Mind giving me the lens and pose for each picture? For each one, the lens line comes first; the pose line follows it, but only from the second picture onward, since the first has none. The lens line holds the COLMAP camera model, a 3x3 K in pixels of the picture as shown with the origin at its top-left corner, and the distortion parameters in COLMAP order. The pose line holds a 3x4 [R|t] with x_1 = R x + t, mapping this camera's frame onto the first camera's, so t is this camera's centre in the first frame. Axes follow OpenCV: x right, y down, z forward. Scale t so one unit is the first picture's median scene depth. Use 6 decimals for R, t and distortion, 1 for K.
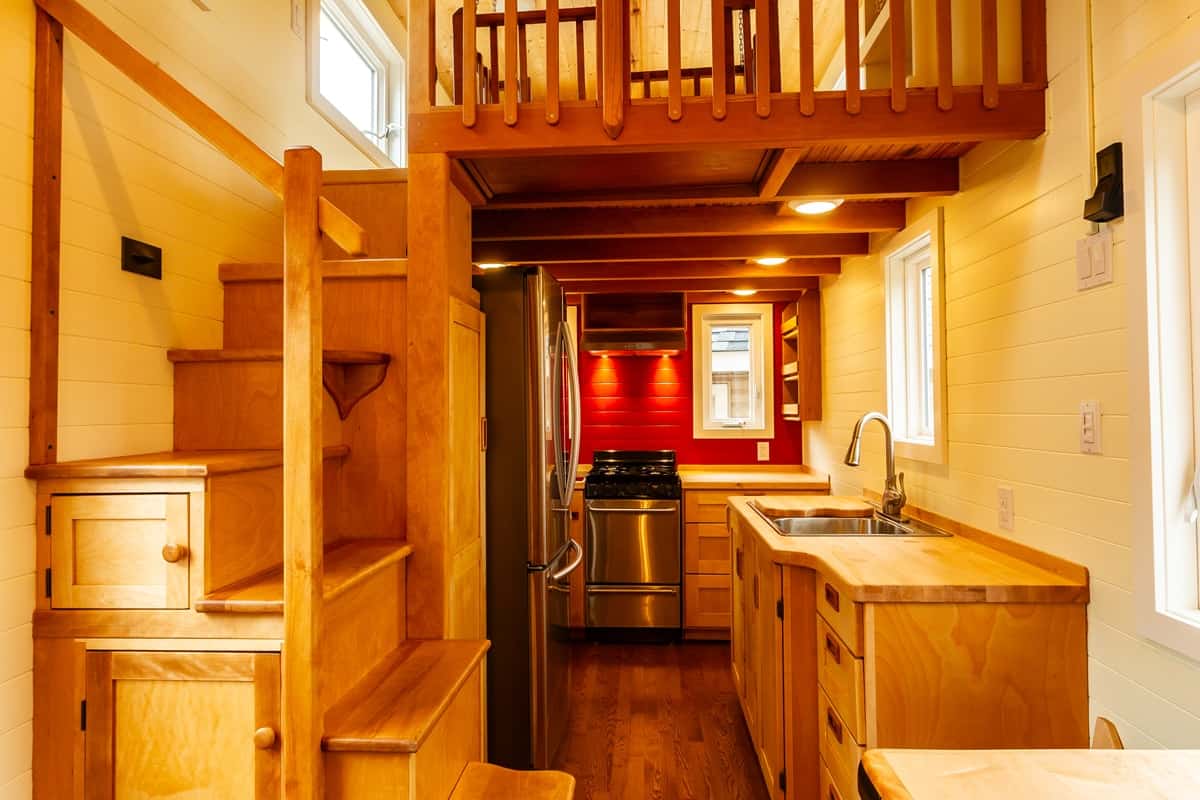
lens RADIAL K [[681.4, 0, 602.4], [0, 681.4, 391.9], [0, 0, 1]] dist [-0.008215, -0.001499]
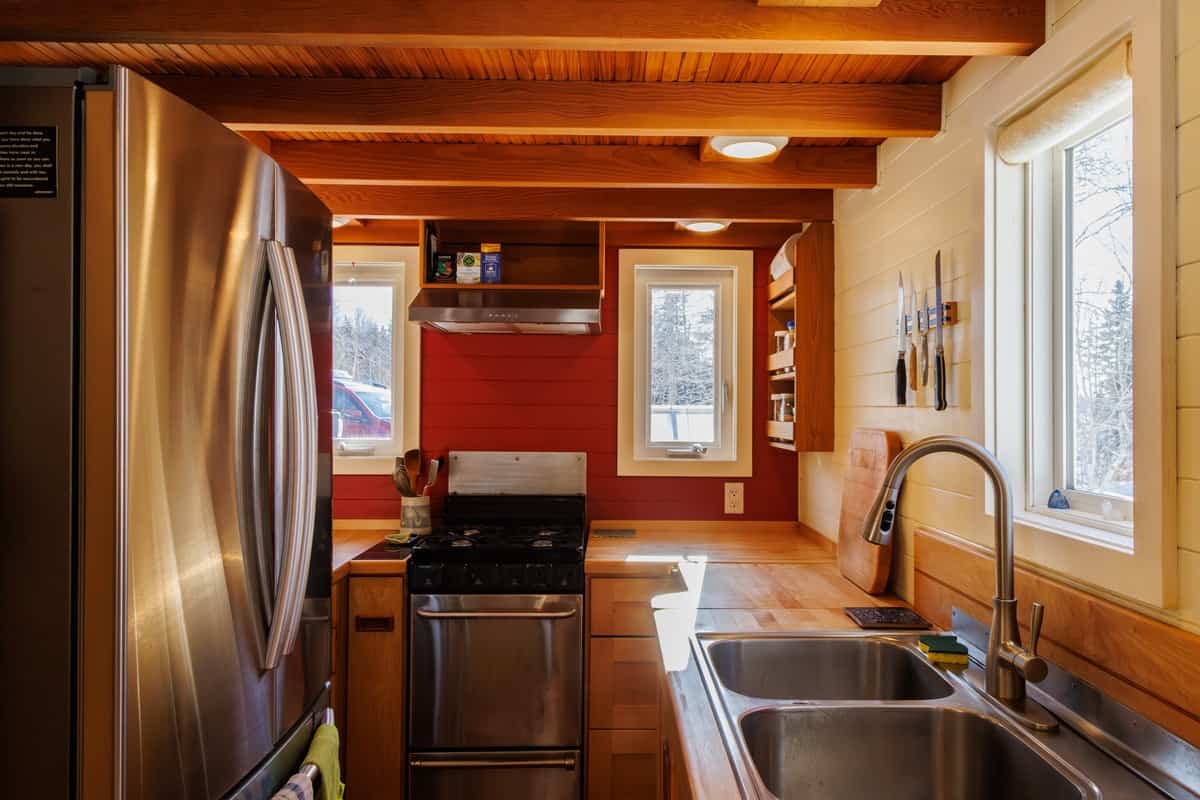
lens RADIAL K [[896.1, 0, 600.0], [0, 896.1, 400.0], [0, 0, 1]] dist [-0.018901, -0.002391]
pose [[0.997260, 0.011252, 0.073111, 0.174547], [-0.012107, 0.999863, 0.011257, -0.015297], [-0.072975, -0.012112, 0.997260, 0.654159]]
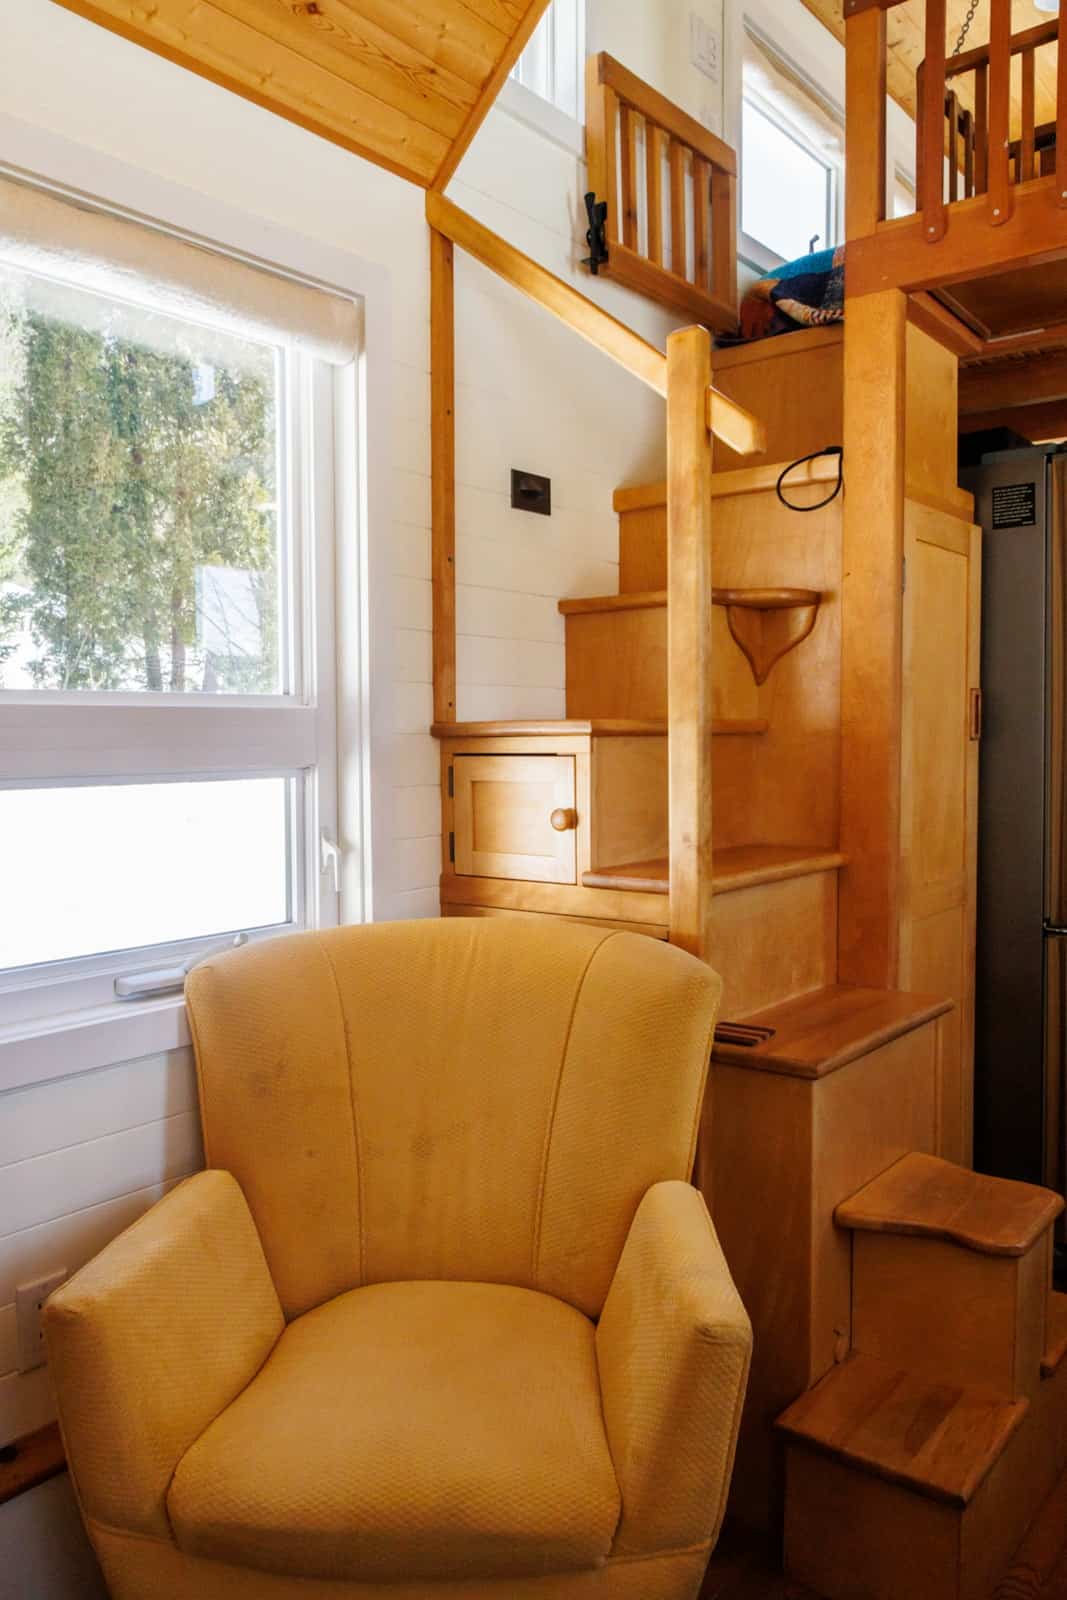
lens RADIAL K [[1194.8, 0, 533.5], [0, 1194.8, 800.0], [0, 0, 1]] dist [-0.018901, -0.002391]
pose [[0.815880, 0.033413, -0.577255, 0.180033], [0.013288, 0.996982, 0.076490, 0.065301], [0.578068, -0.070077, 0.812974, -0.218999]]
